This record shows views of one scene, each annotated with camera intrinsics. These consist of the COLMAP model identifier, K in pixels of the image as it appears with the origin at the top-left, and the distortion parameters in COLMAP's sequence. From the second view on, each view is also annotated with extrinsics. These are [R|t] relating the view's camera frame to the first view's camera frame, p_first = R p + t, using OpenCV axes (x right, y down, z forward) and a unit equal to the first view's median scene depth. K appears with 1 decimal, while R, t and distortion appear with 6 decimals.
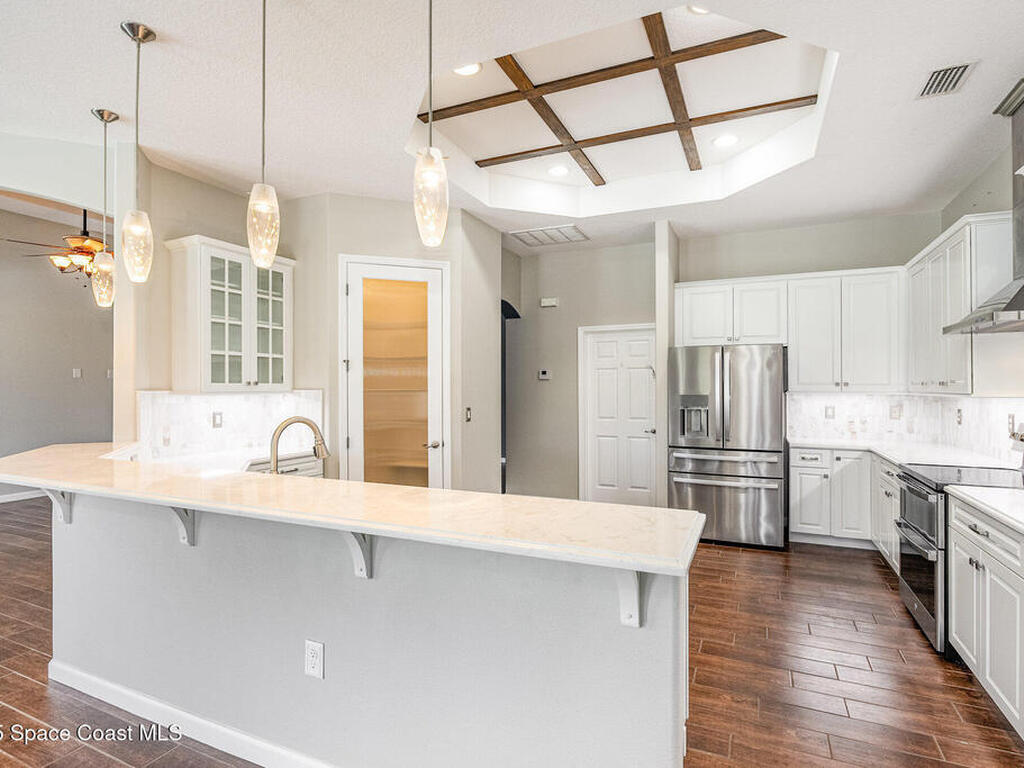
lens RADIAL K [[489.9, 0, 512.0], [0, 489.9, 384.0], [0, 0, 1]] dist [-0.002387, -0.000302]
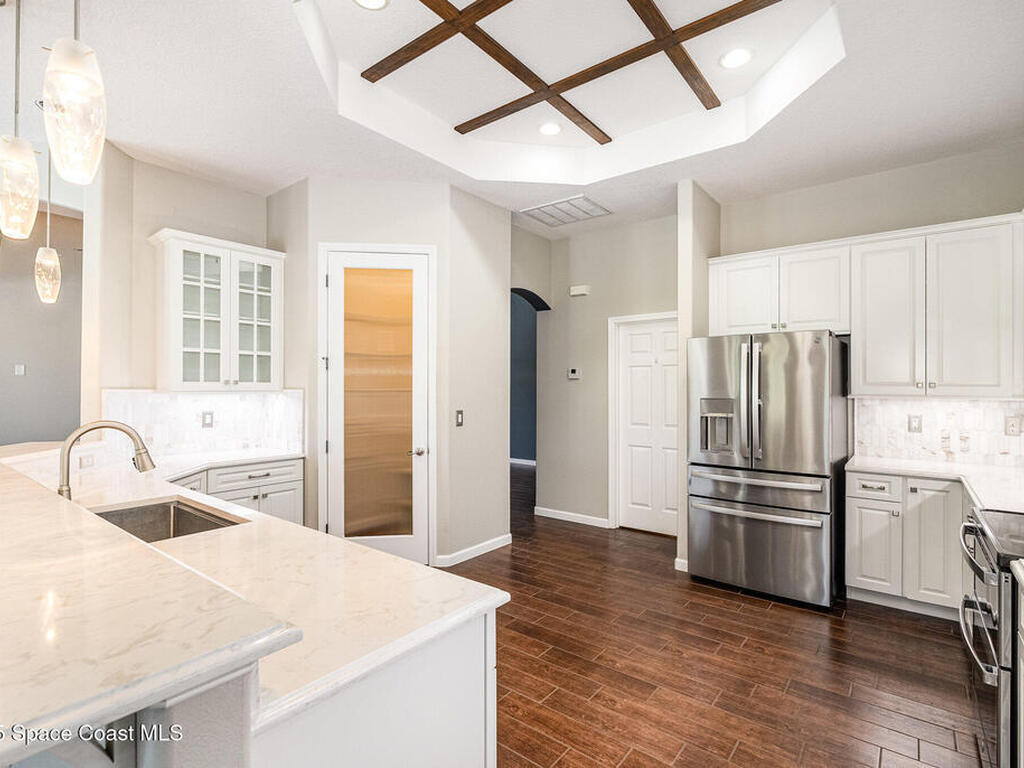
lens RADIAL K [[504.5, 0, 512.0], [0, 504.5, 384.0], [0, 0, 1]] dist [-0.002099, -0.000515]
pose [[0.981070, 0.003371, -0.193625, 0.190999], [-0.003641, 0.999993, -0.001040, 0.001355], [0.193620, 0.001725, 0.981075, 0.137216]]
